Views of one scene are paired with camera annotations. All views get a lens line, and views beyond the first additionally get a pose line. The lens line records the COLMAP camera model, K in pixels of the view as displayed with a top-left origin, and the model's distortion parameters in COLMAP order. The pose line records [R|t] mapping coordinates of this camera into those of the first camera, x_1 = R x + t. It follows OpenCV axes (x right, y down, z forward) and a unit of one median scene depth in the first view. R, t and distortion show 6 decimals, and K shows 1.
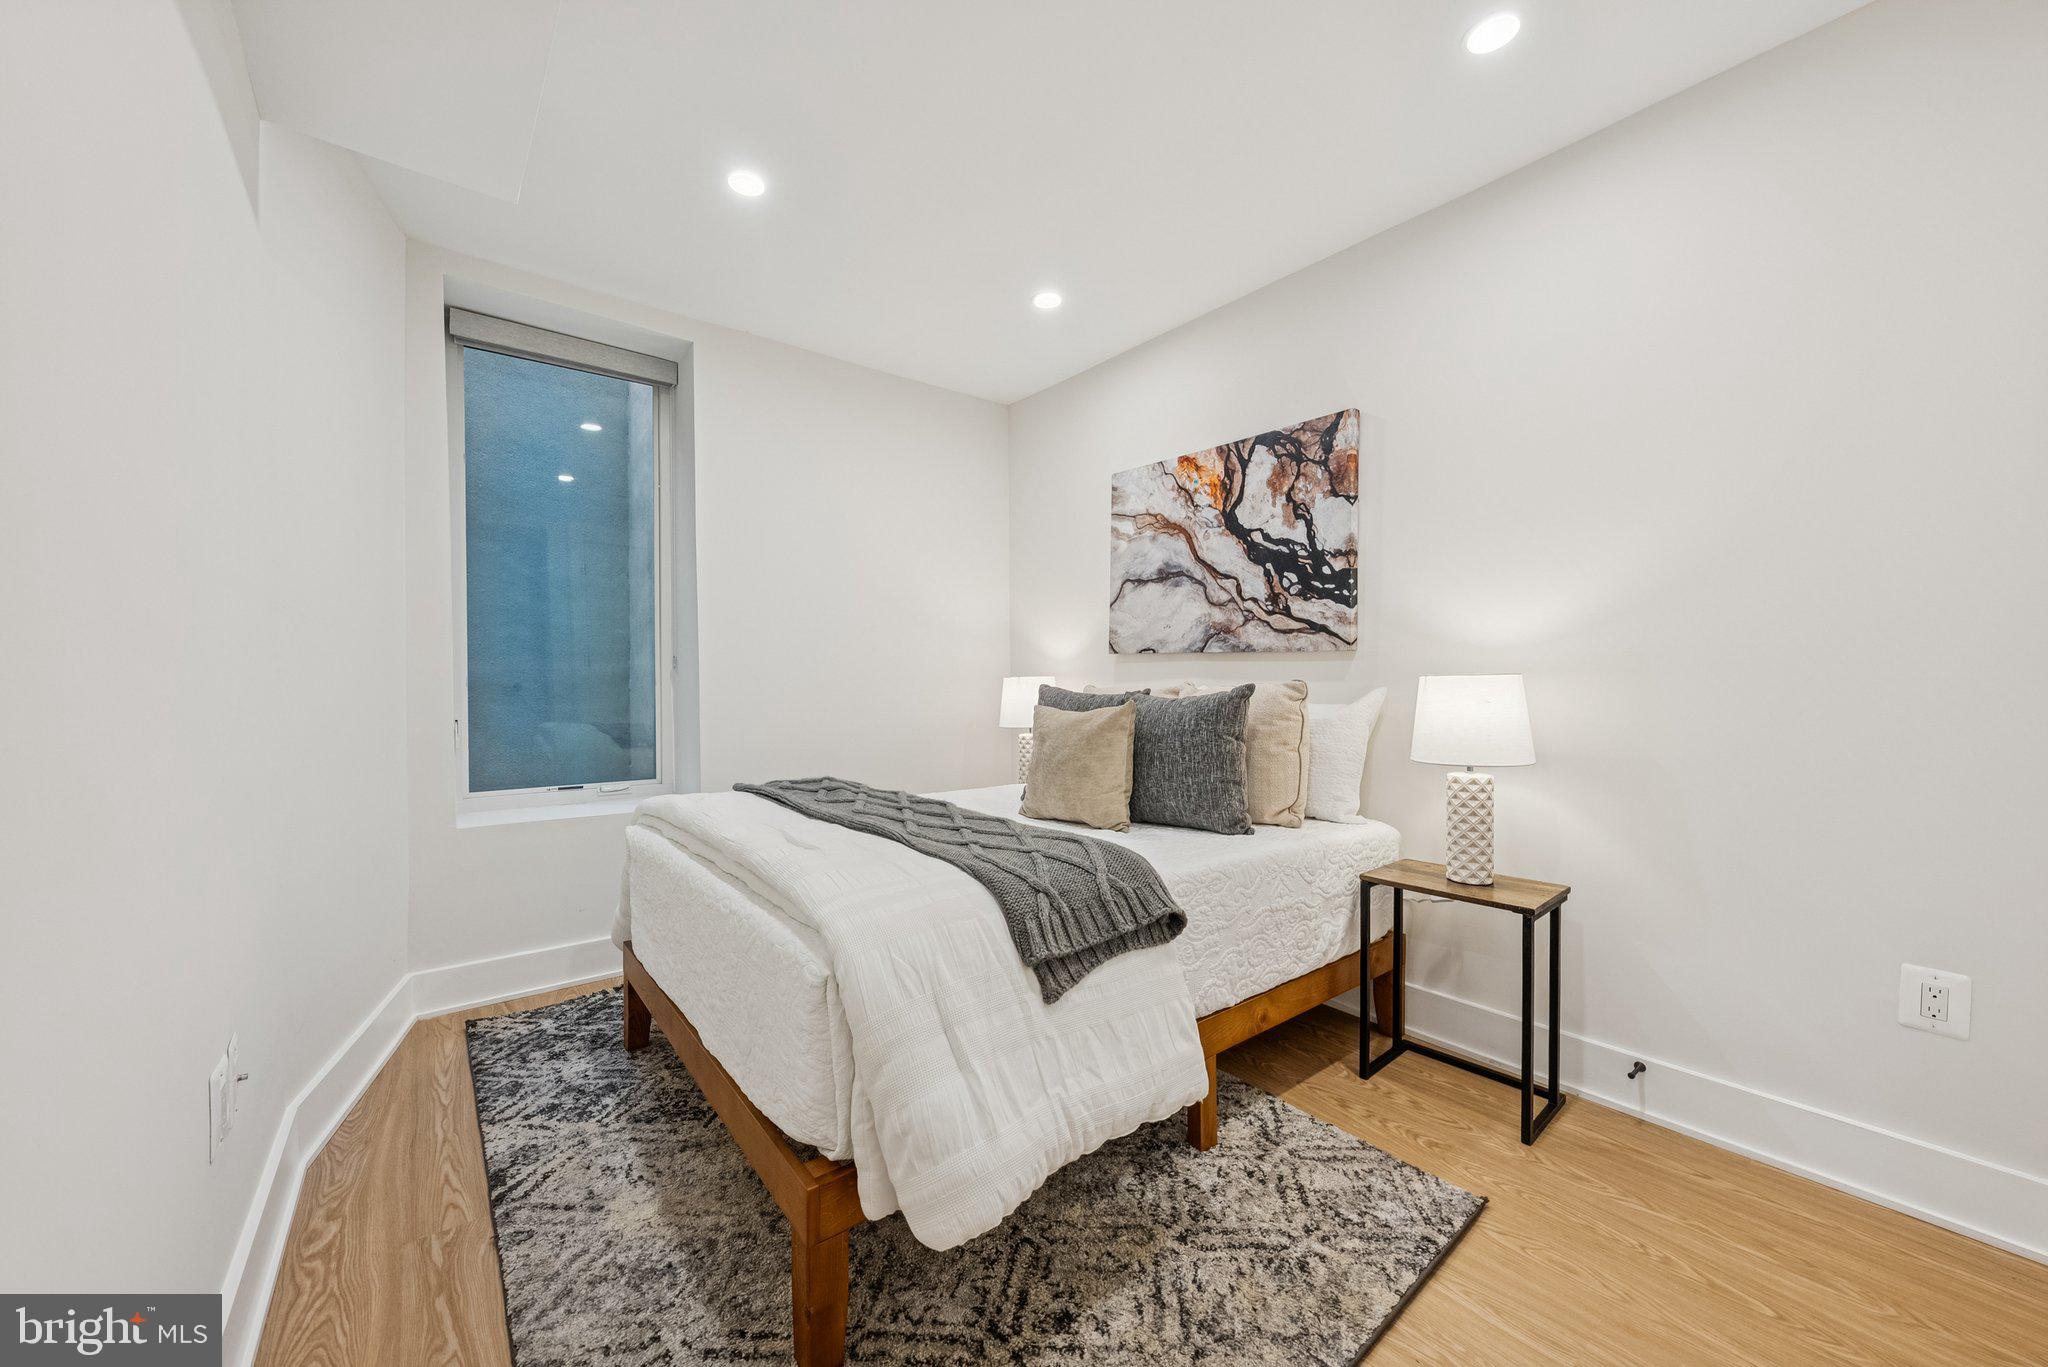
lens RADIAL K [[747.4, 0, 1024.0], [0, 747.4, 683.5], [0, 0, 1]] dist [-0.001423, -0.000158]
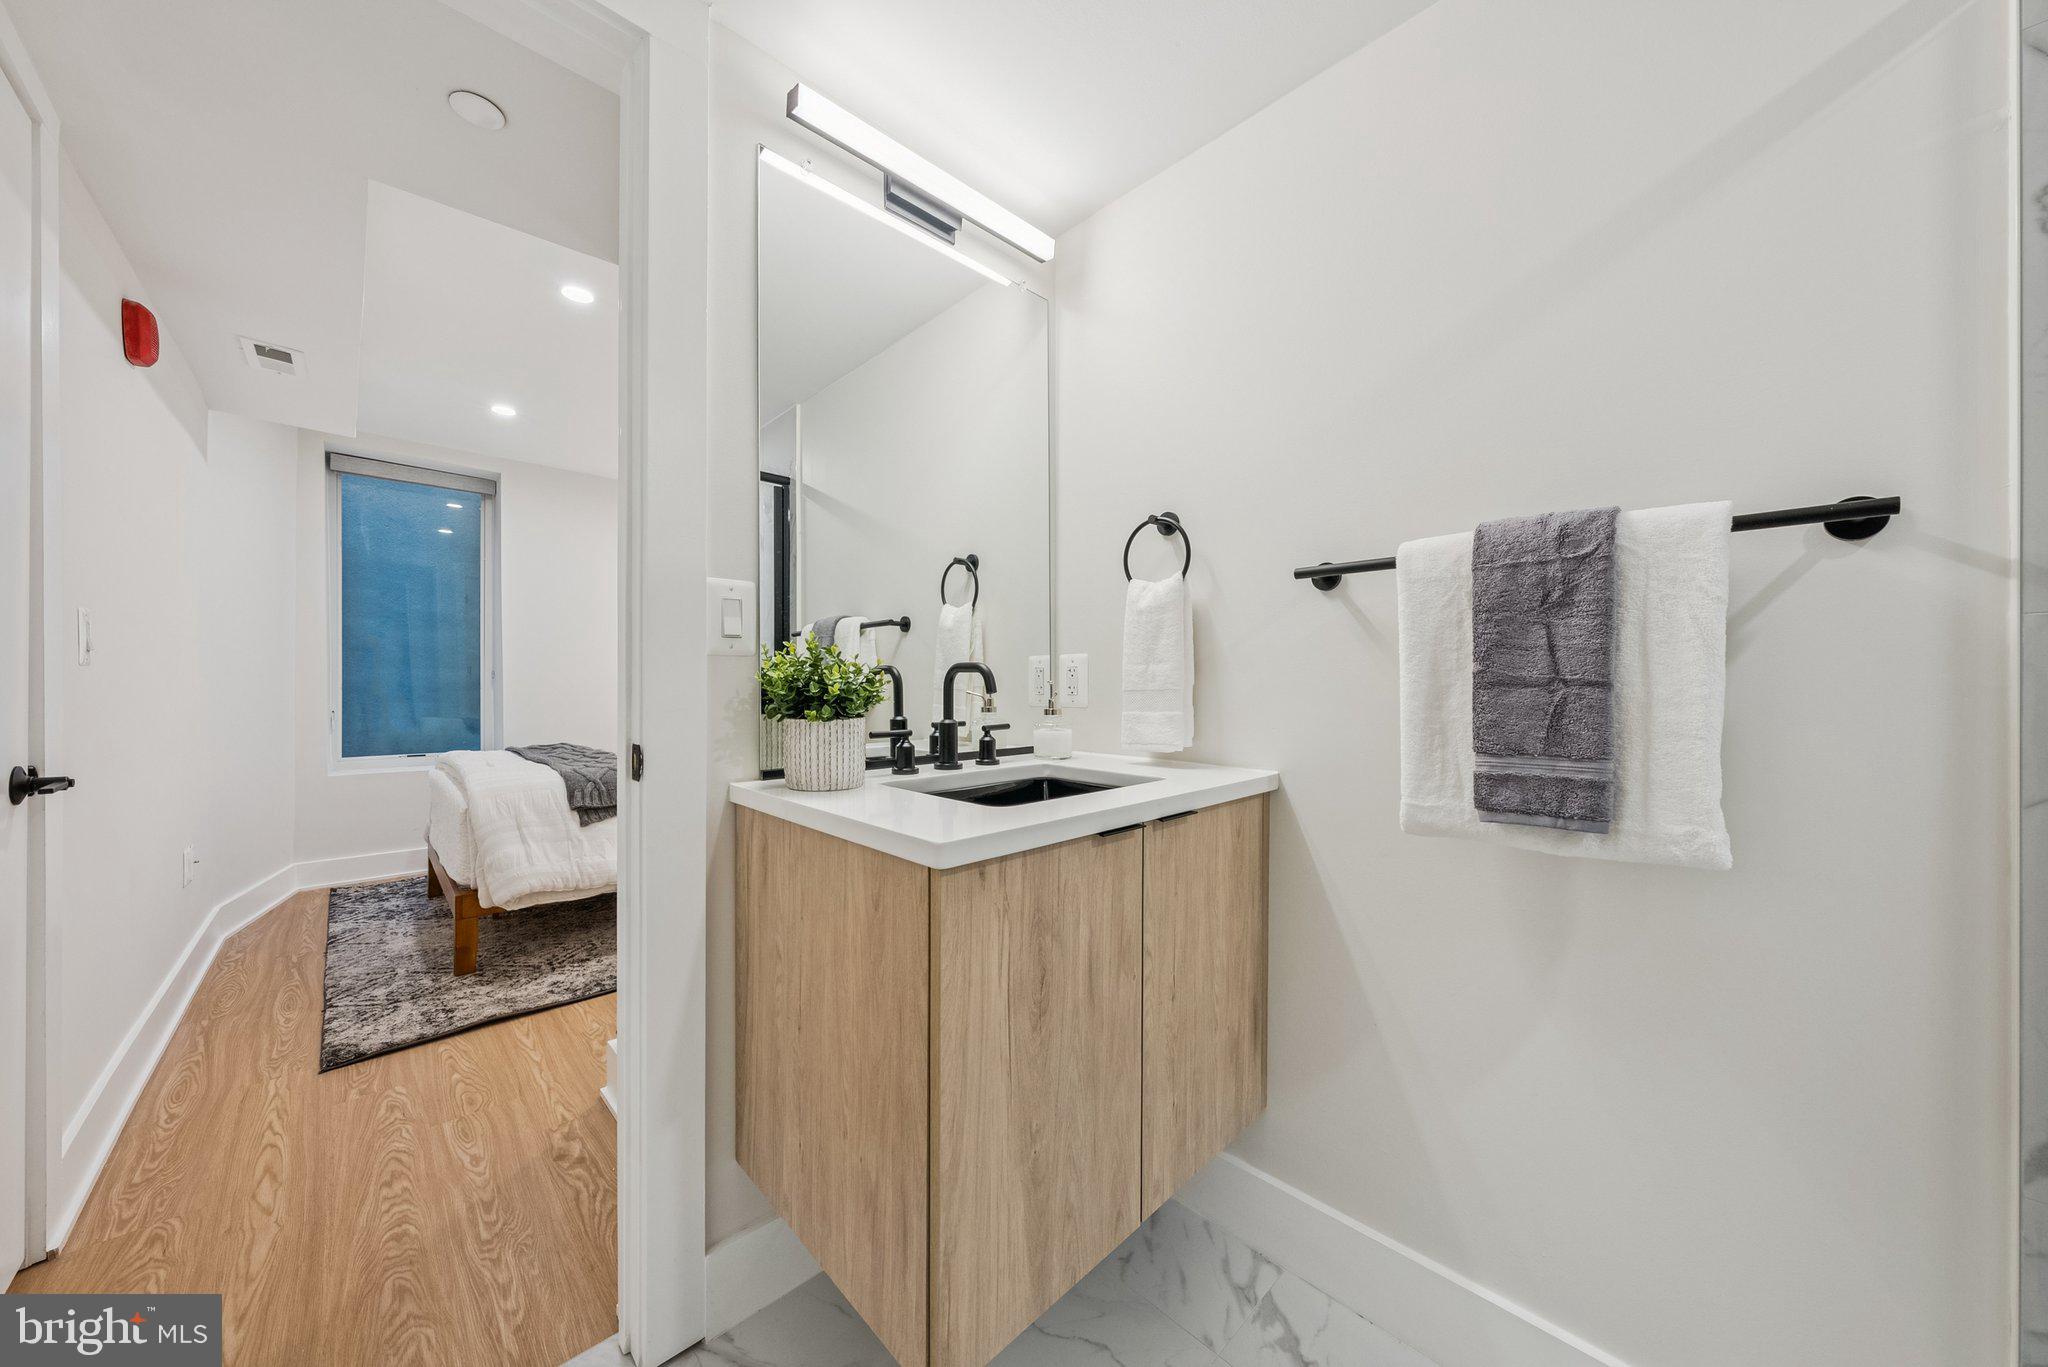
lens RADIAL K [[693.0, 0, 1024.0], [0, 693.0, 683.5], [0, 0, 1]] dist [0.000700, 0.000011]
pose [[0.995553, 0.006065, 0.094004, 0.666516], [-0.005185, 0.999941, -0.009596, -0.001367], [-0.094056, 0.009066, 0.995526, -0.713132]]
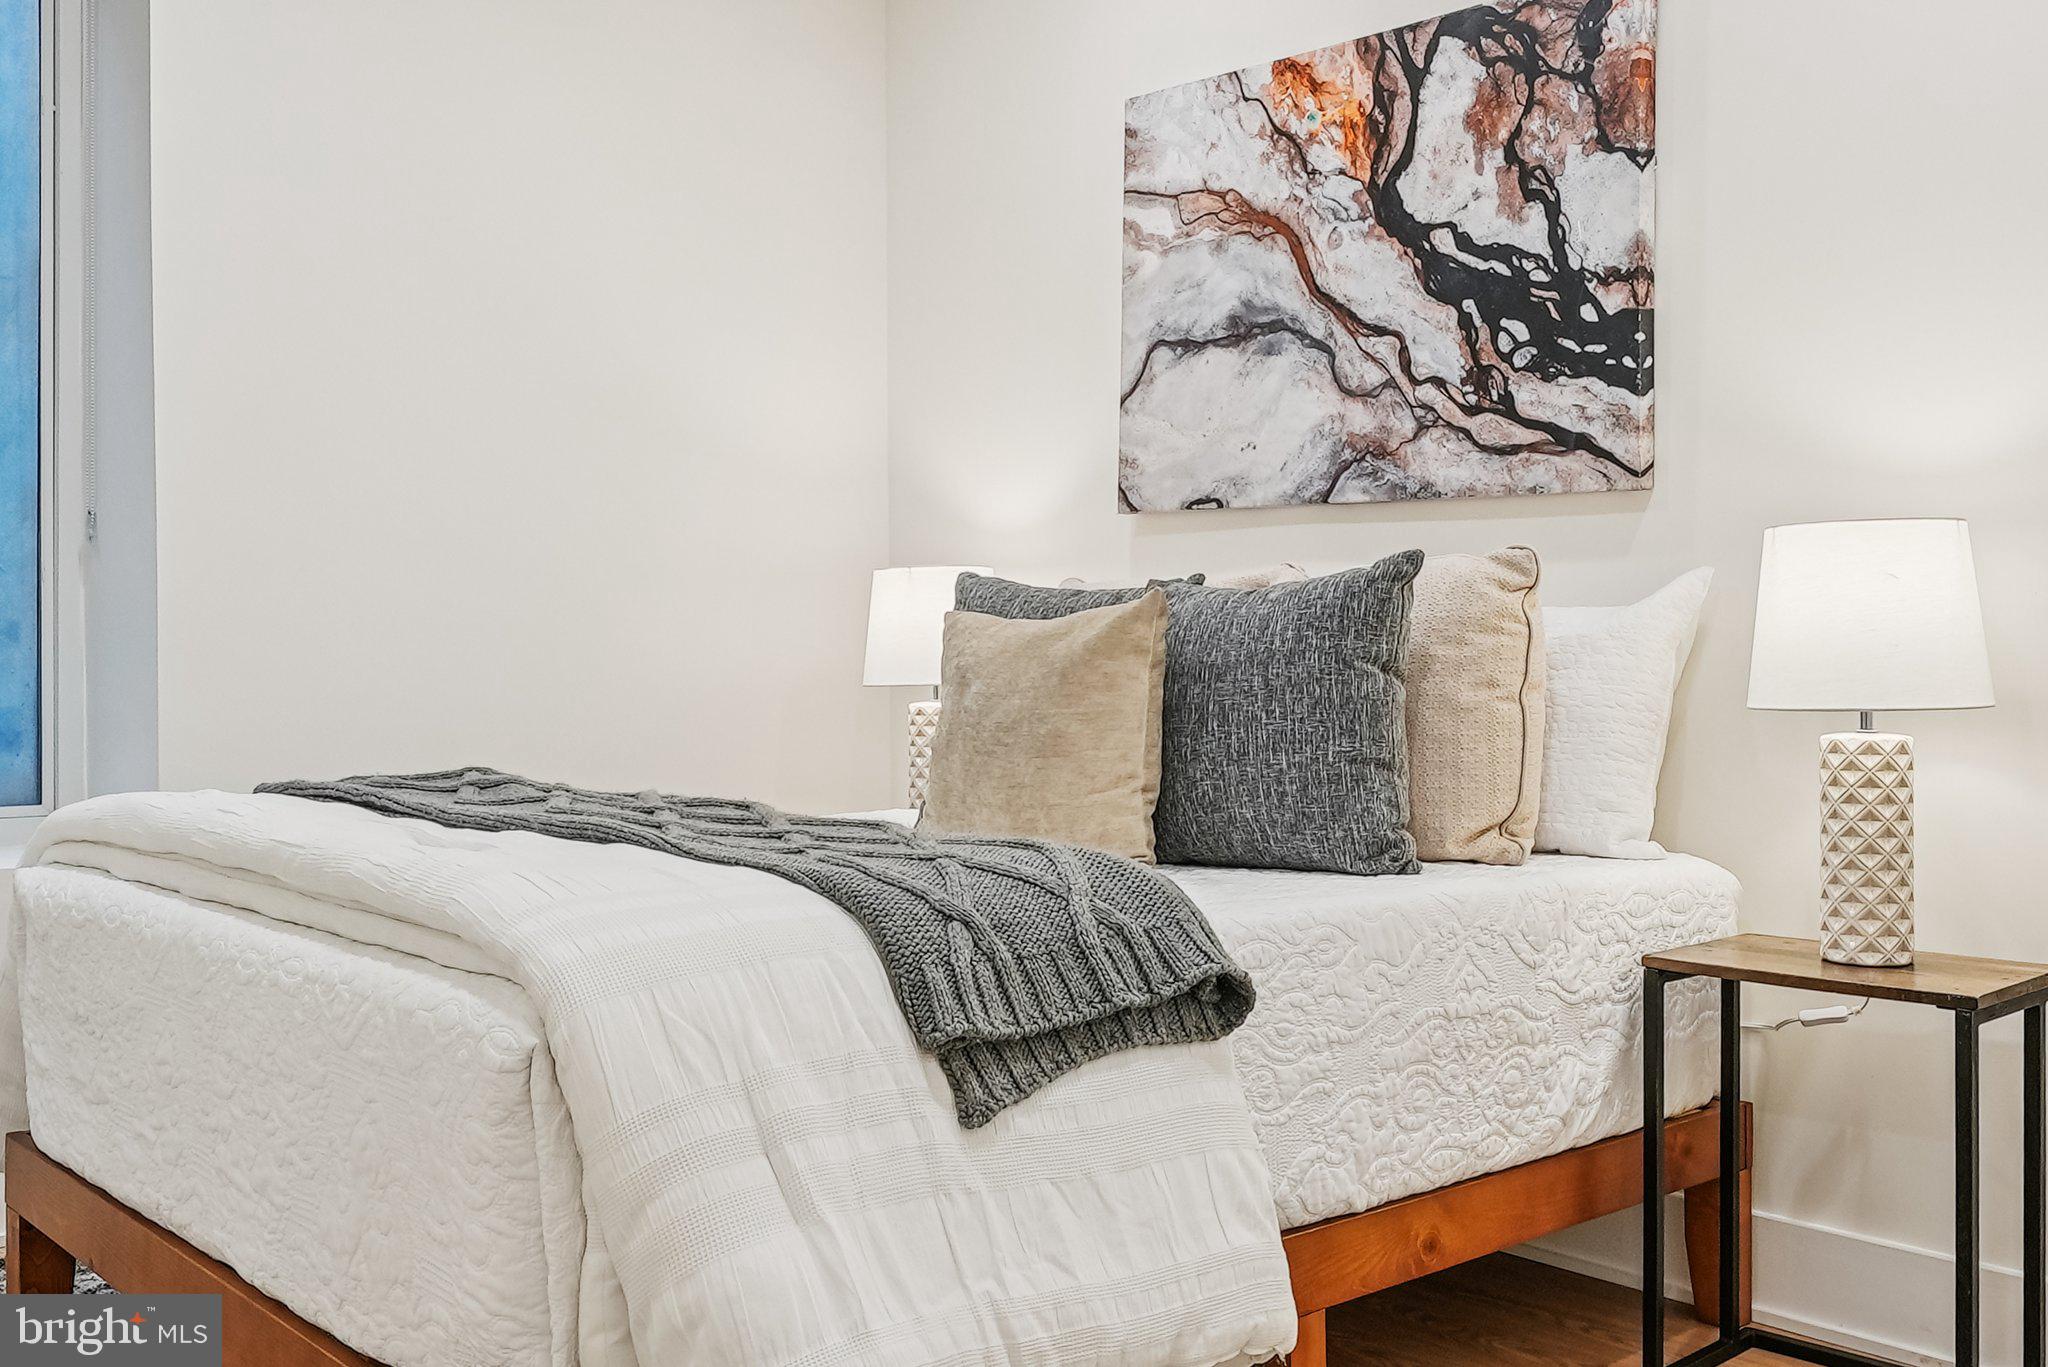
lens RADIAL K [[1930.1, 0, 1030.2], [0, 1930.1, 634.4], [0, 0, 1]] dist [-0.005131, 0.009436]
pose [[0.998412, 0.001605, 0.056306, 0.000132], [-0.001066, 0.999953, -0.009596, 0.061396], [-0.056319, 0.009521, 0.998367, -0.166474]]
